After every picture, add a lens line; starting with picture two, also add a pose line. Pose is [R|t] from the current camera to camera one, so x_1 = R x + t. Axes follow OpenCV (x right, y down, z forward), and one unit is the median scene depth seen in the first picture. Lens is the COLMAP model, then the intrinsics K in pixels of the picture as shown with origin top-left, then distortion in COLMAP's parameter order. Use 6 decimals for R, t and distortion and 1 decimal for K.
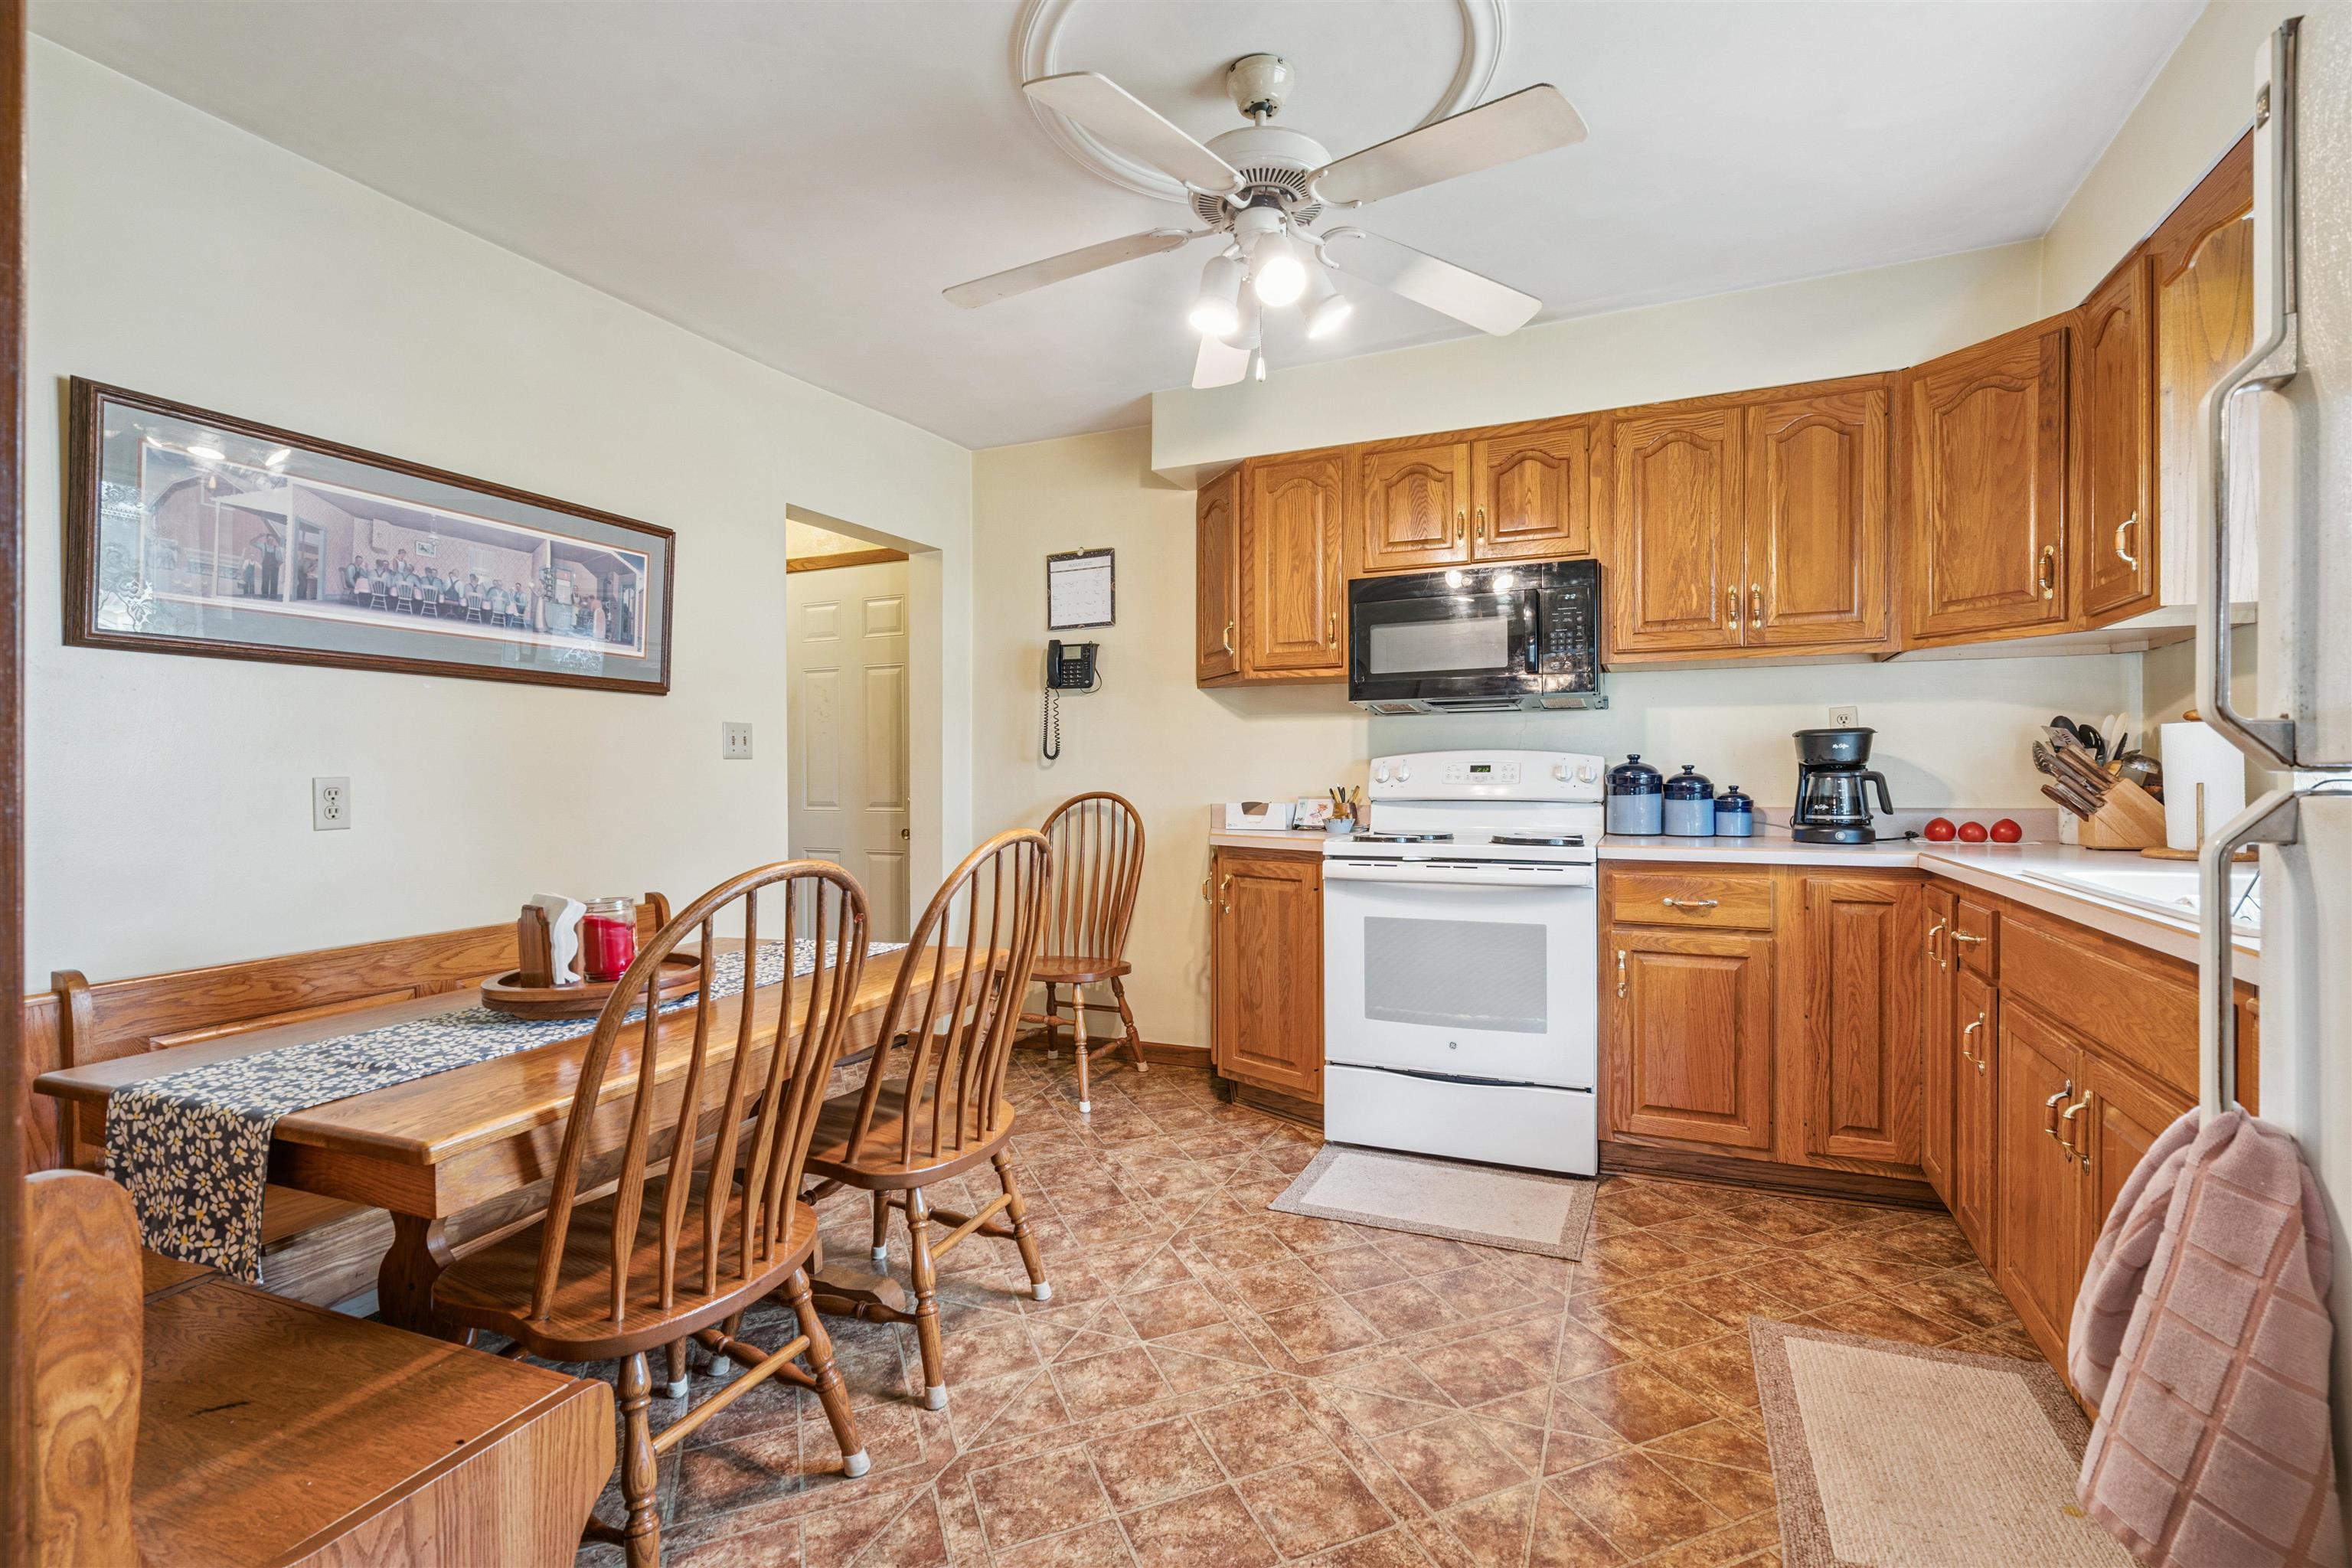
lens RADIAL K [[1062.9, 0, 1177.8], [0, 1062.9, 778.1], [0, 0, 1]] dist [-0.004165, 0.001496]
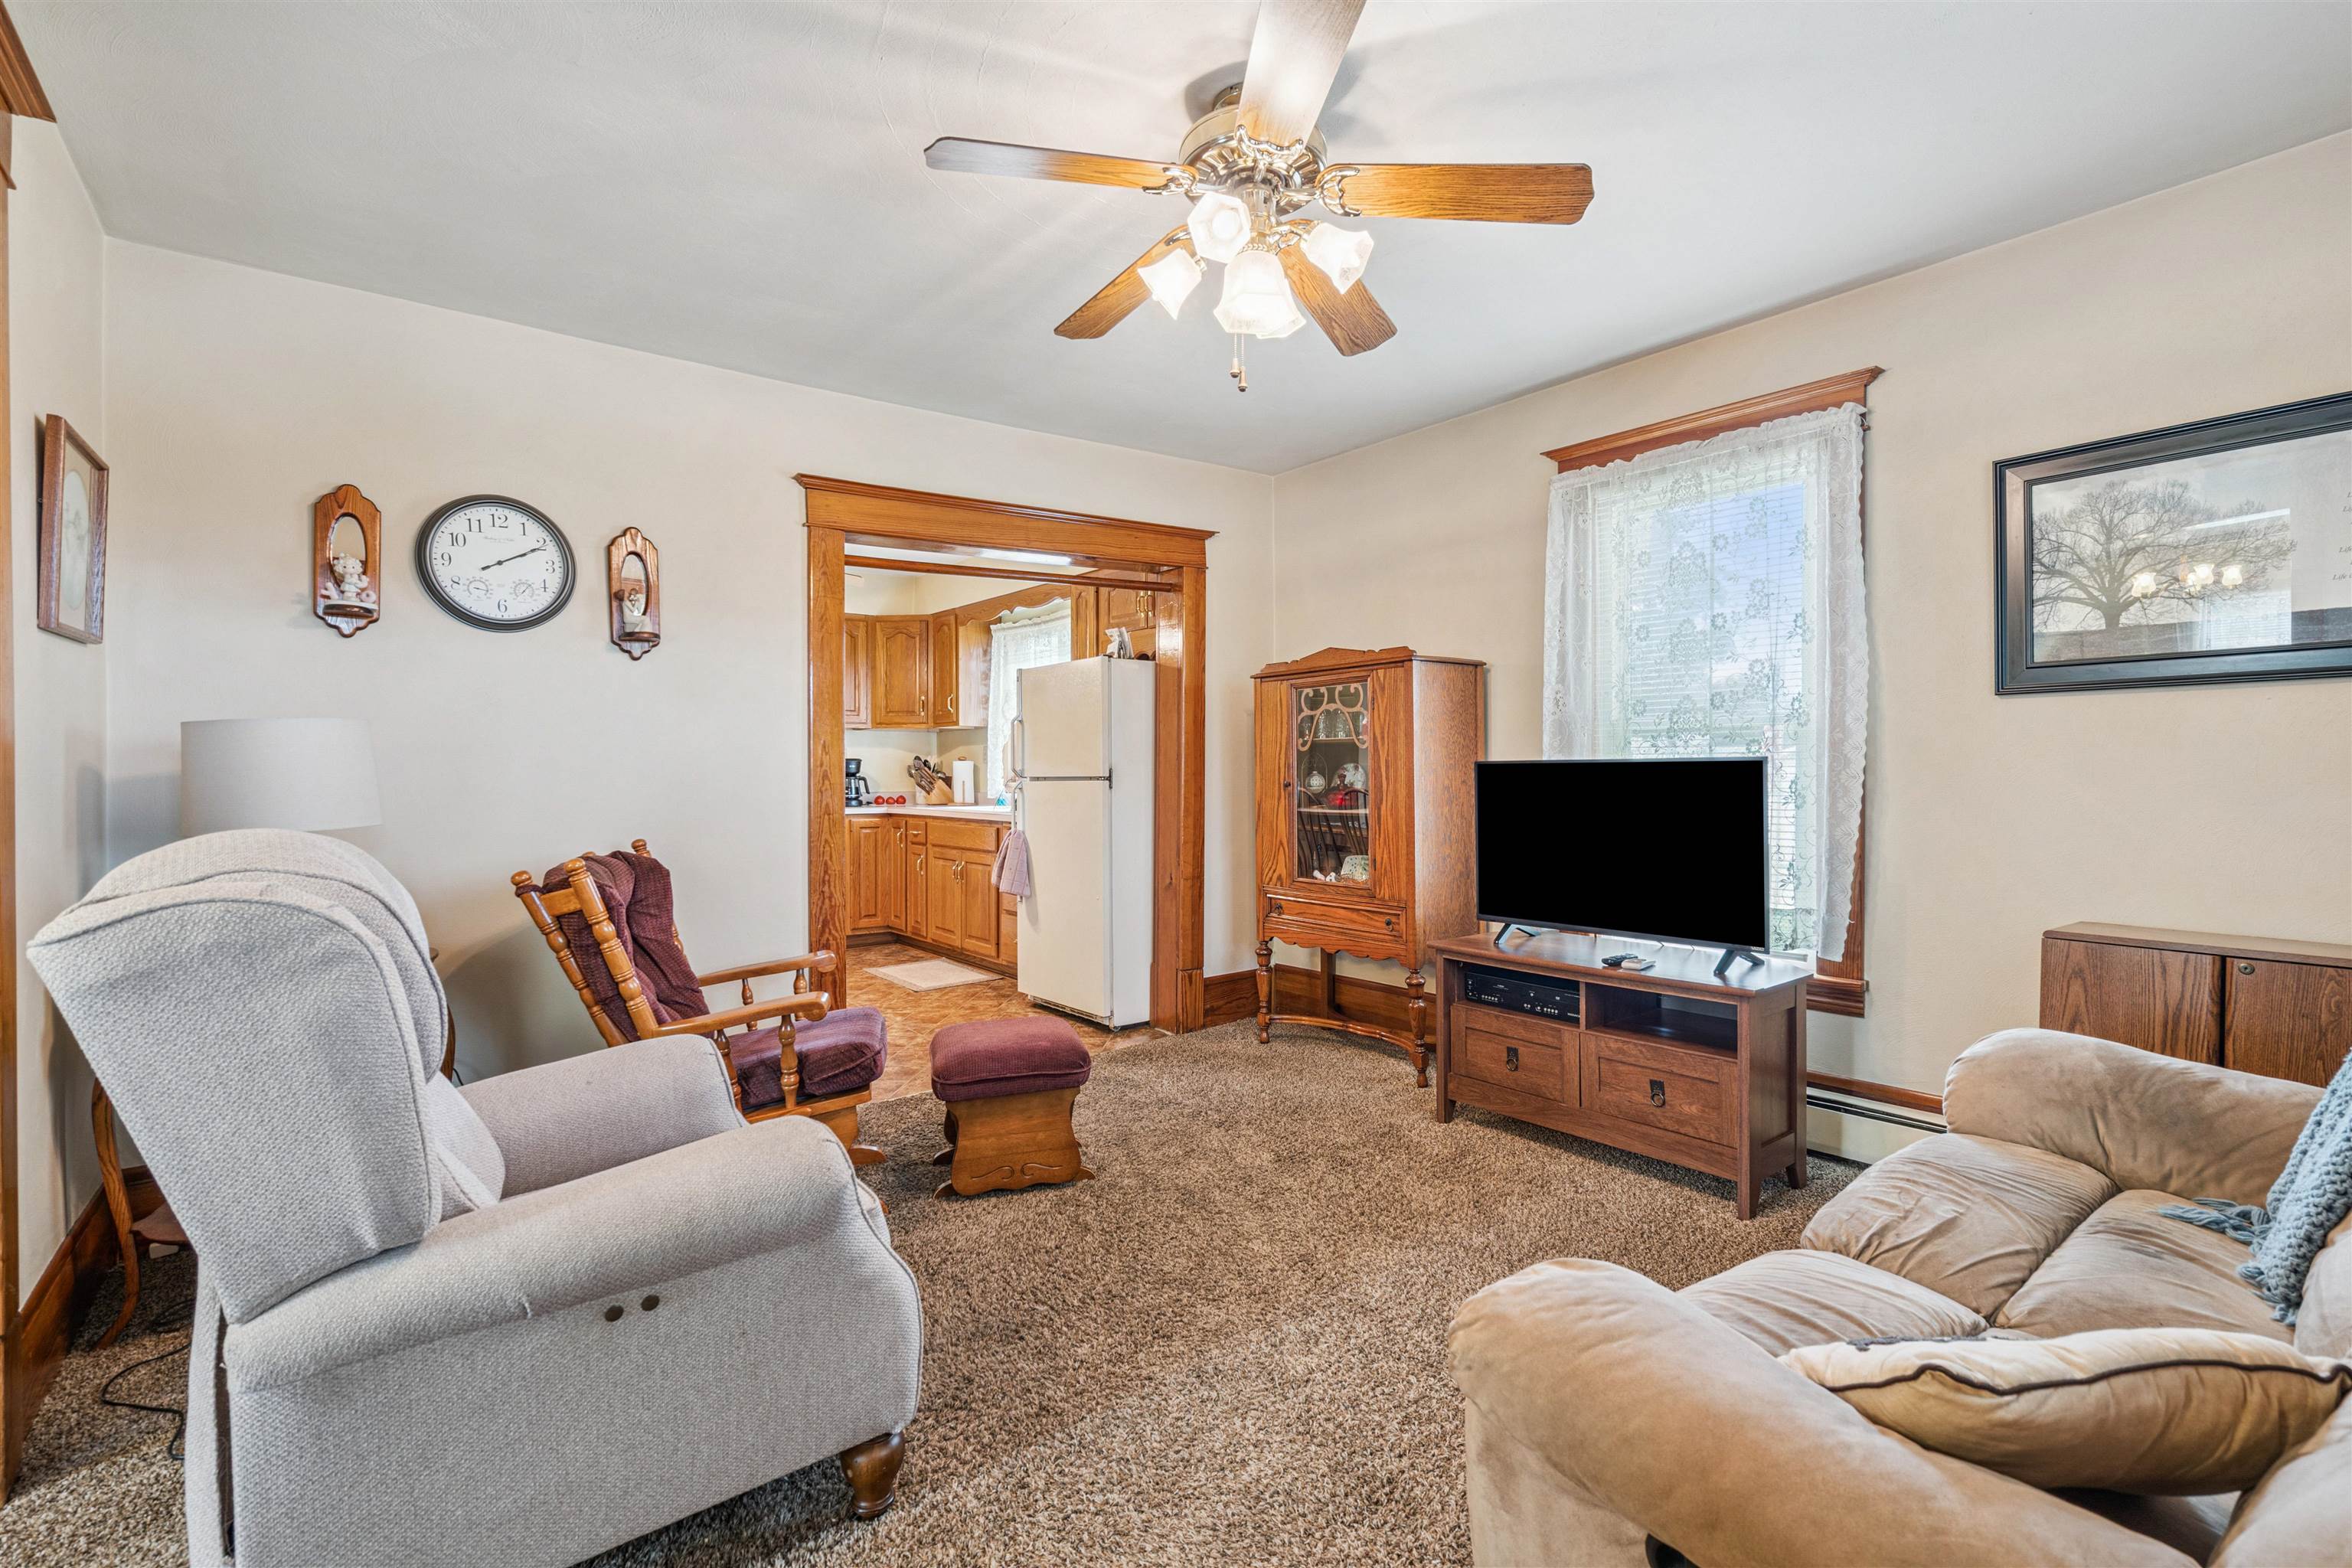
lens RADIAL K [[1062.9, 0, 1176.3], [0, 1062.9, 782.5], [0, 0, 1]] dist [-0.004165, 0.001496]
pose [[0.483310, -0.004450, 0.875438, -1.197168], [0.006829, 0.999976, 0.001313, 0.009572], [-0.875423, 0.005344, 0.483329, -0.860201]]
